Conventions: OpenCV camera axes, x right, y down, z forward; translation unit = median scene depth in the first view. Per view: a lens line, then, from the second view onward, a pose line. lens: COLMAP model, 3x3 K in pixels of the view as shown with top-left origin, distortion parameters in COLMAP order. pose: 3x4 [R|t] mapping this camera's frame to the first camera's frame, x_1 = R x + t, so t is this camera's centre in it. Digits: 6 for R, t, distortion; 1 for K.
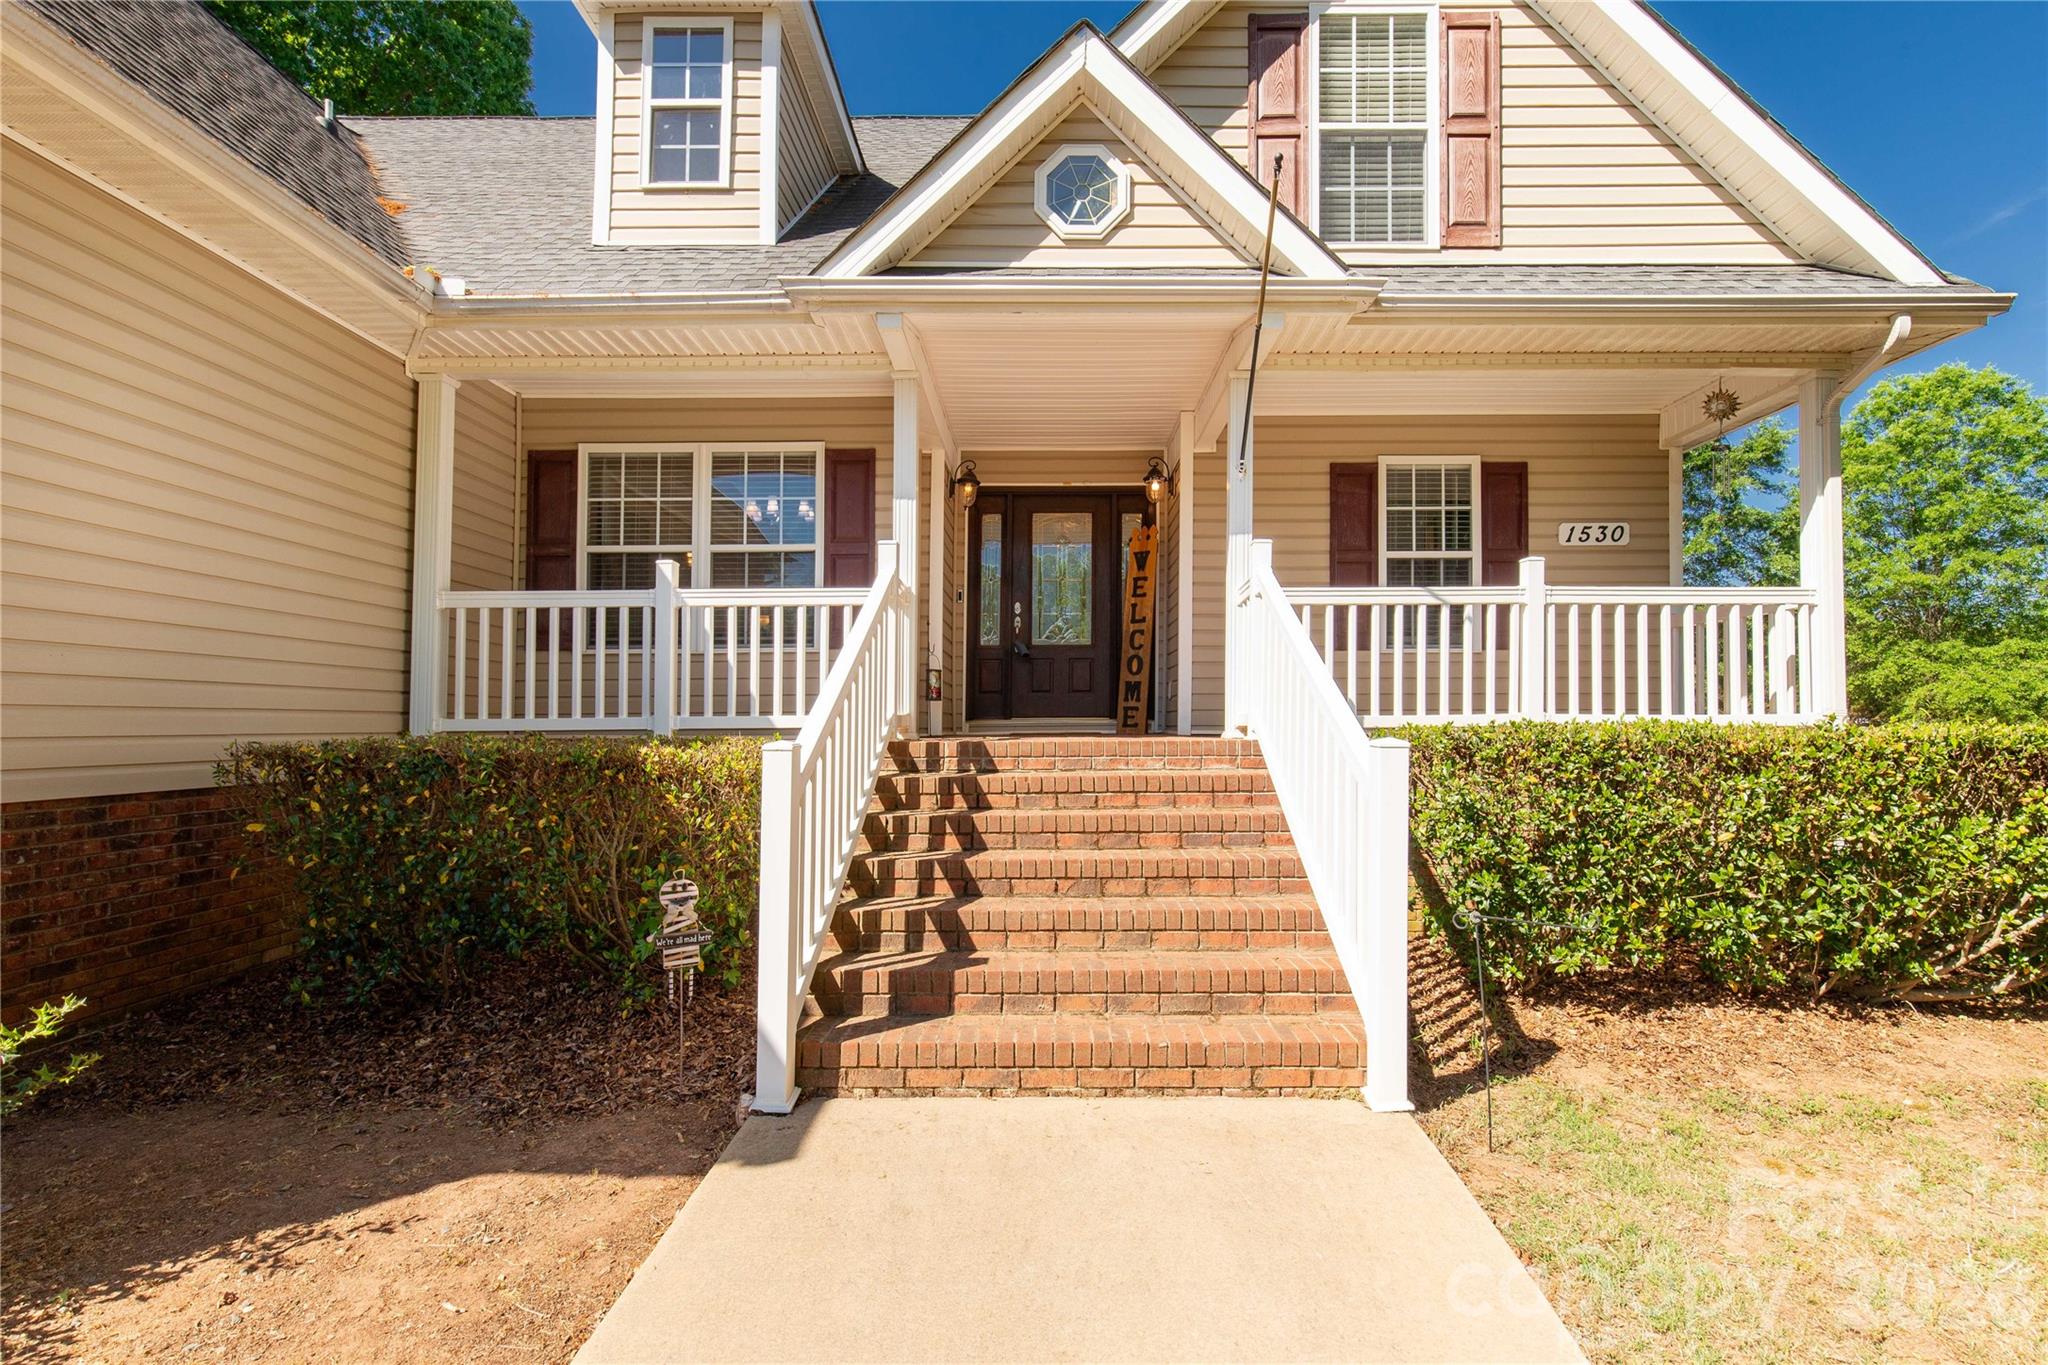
lens RADIAL K [[920.9, 0, 1009.5], [0, 920.9, 690.5], [0, 0, 1]] dist [0.000668, -0.000064]
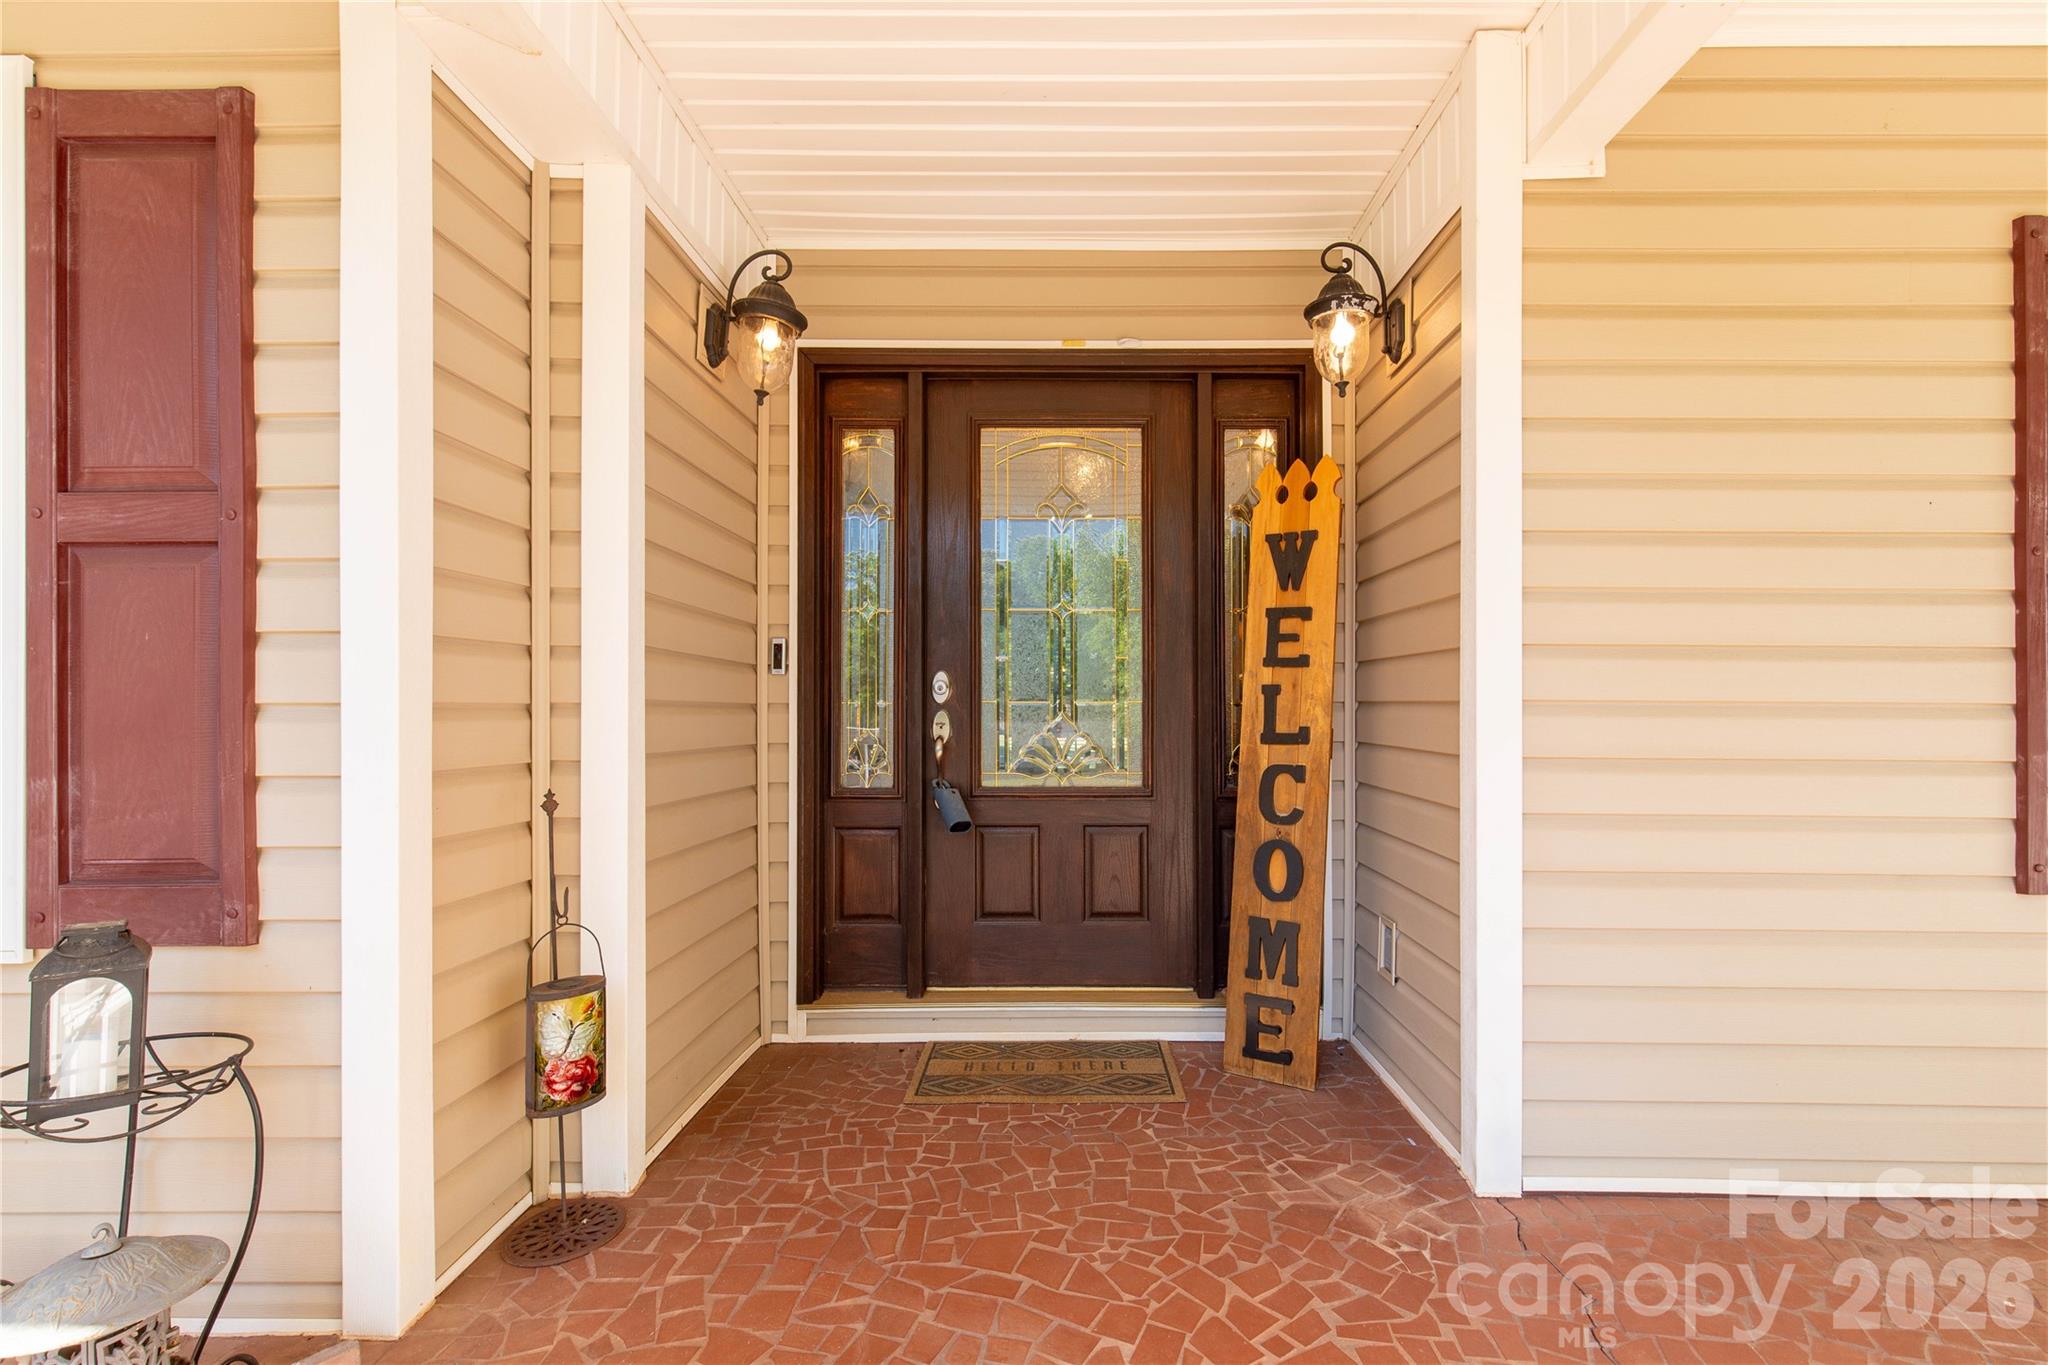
lens RADIAL K [[920.9, 0, 1041.8], [0, 920.9, 689.9], [0, 0, 1]] dist [0.000668, -0.000064]
pose [[0.999332, -0.006458, 0.035964, 0.037244], [0.005714, 0.999769, 0.020741, -0.099938], [-0.036090, -0.020522, 0.999138, 0.657398]]
